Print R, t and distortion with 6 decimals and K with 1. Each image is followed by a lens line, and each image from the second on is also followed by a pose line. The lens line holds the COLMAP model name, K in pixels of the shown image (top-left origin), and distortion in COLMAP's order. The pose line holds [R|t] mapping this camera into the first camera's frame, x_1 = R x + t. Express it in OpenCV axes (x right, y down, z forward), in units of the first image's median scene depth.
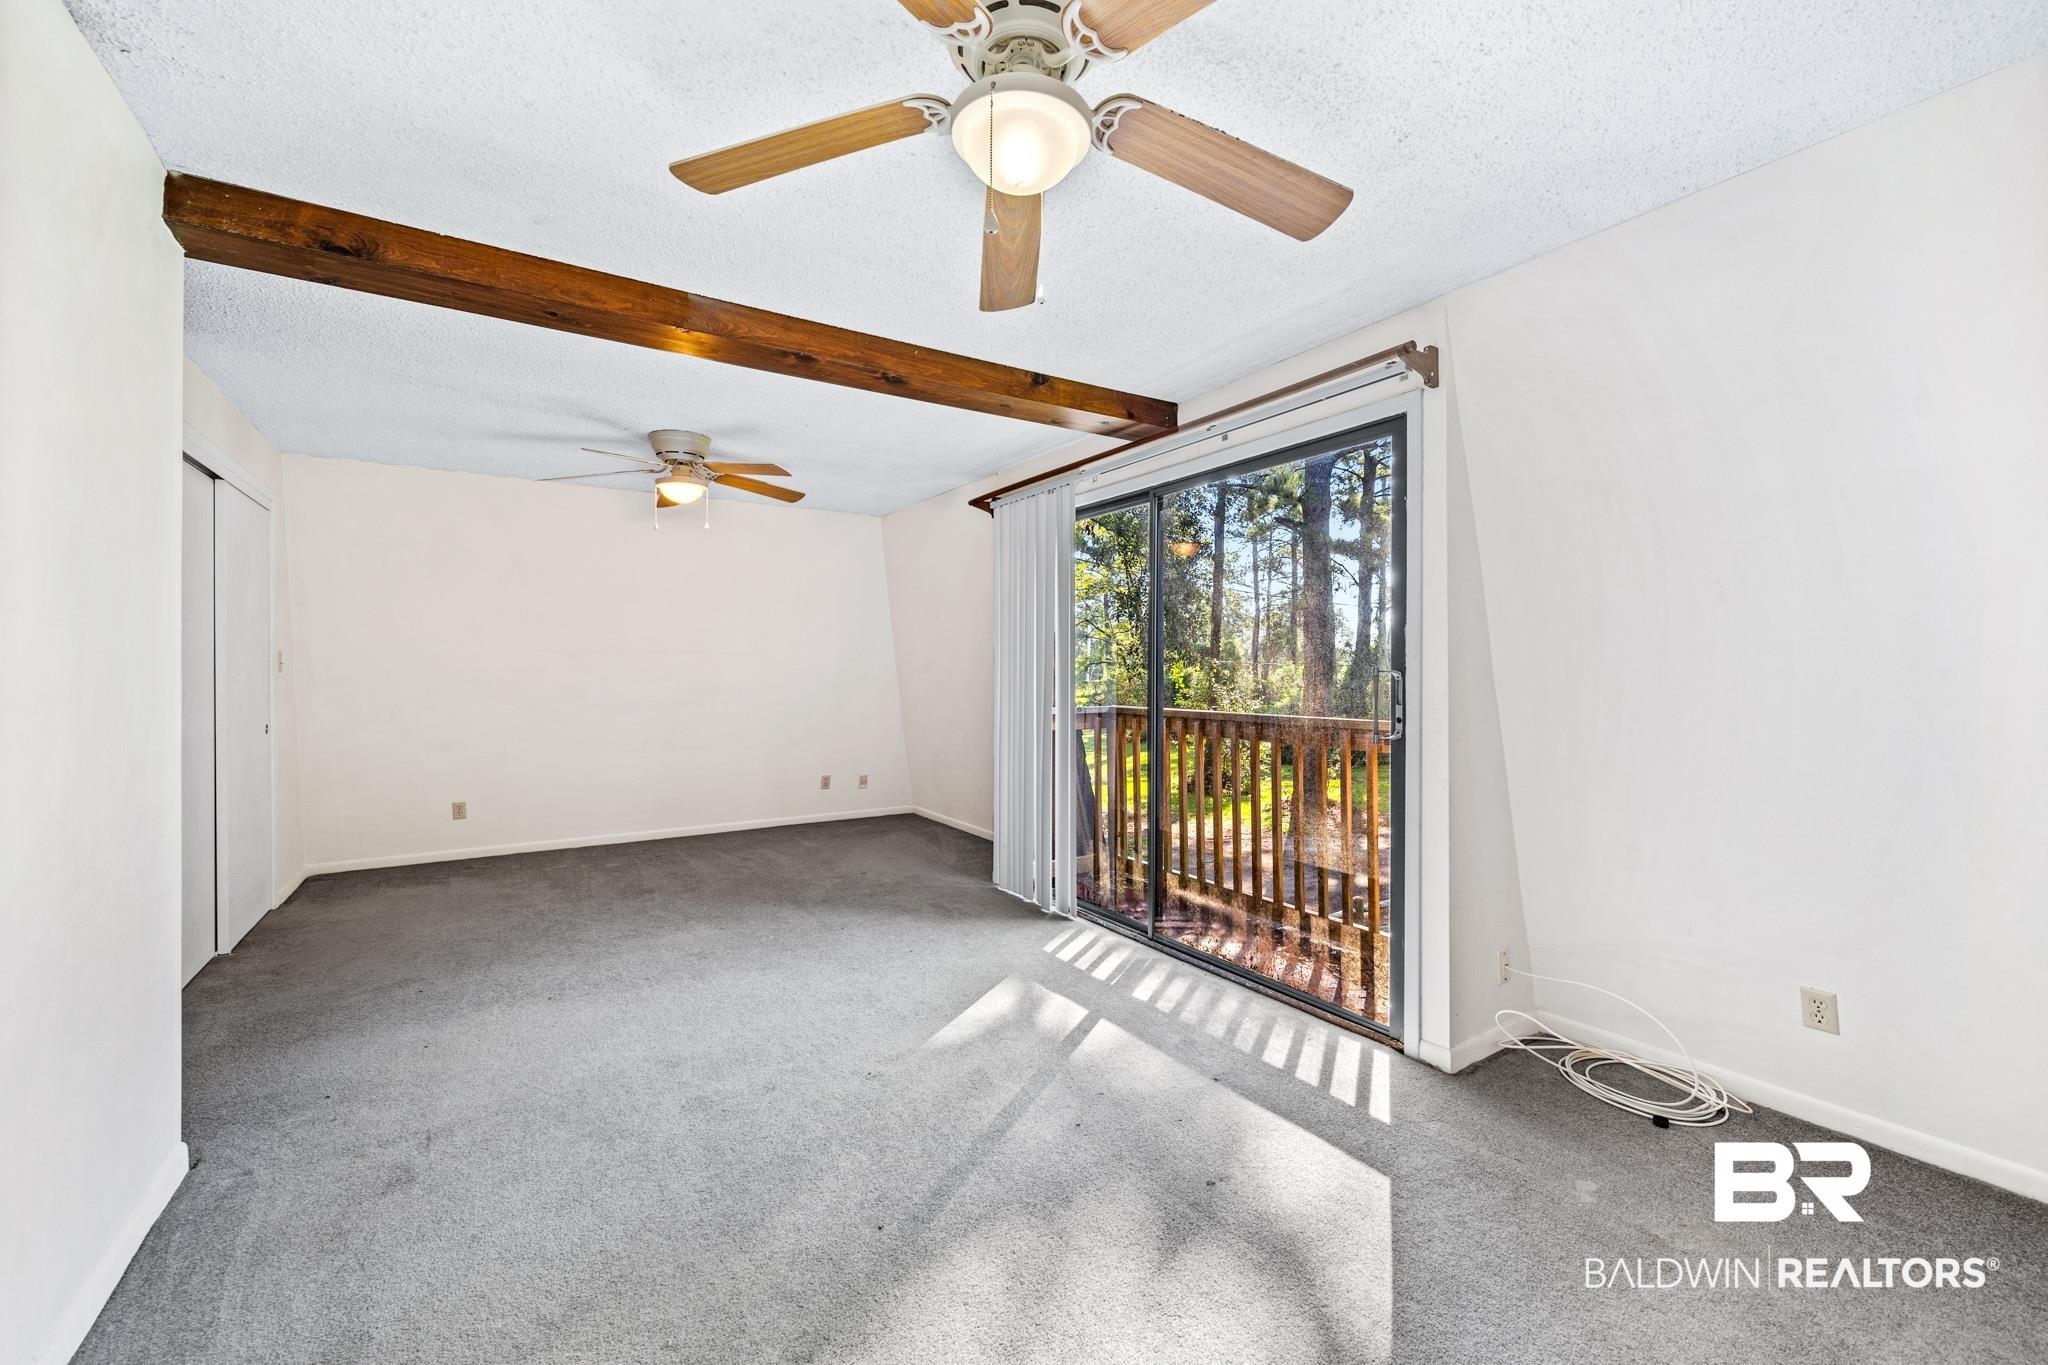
lens RADIAL K [[812.9, 0, 1004.1], [0, 812.9, 689.0], [0, 0, 1]] dist [-0.000397, -0.000054]
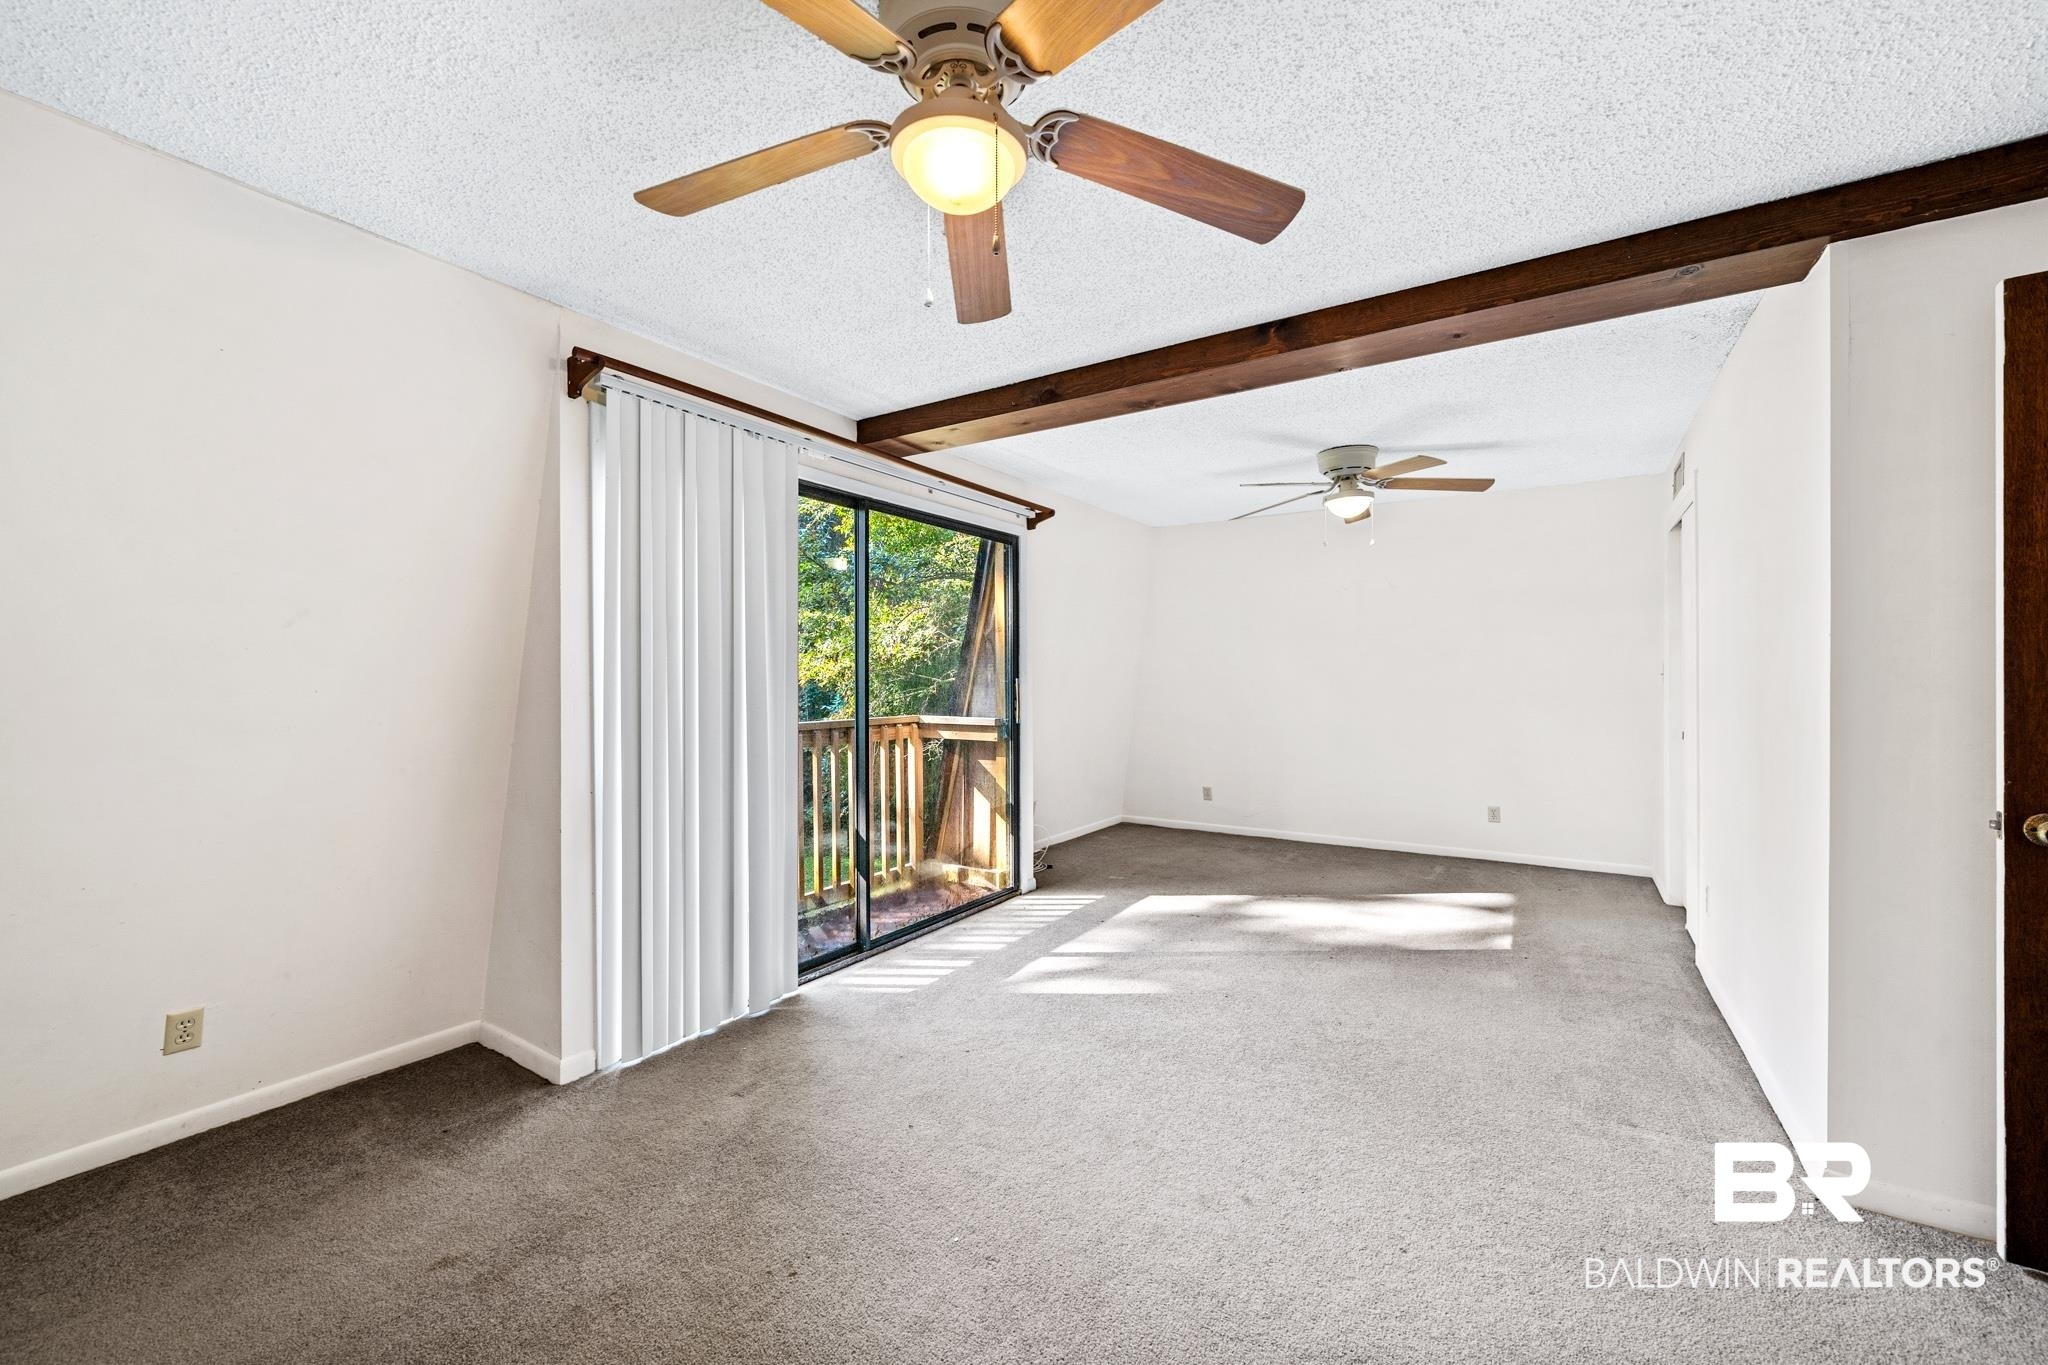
lens RADIAL K [[812.9, 0, 1004.1], [0, 812.9, 689.0], [0, 0, 1]] dist [-0.000397, -0.000054]
pose [[-0.416306, -0.003015, 0.909219, -1.007347], [0.022971, 0.999640, 0.013833, -0.028152], [-0.908934, 0.026644, -0.416087, 1.586683]]
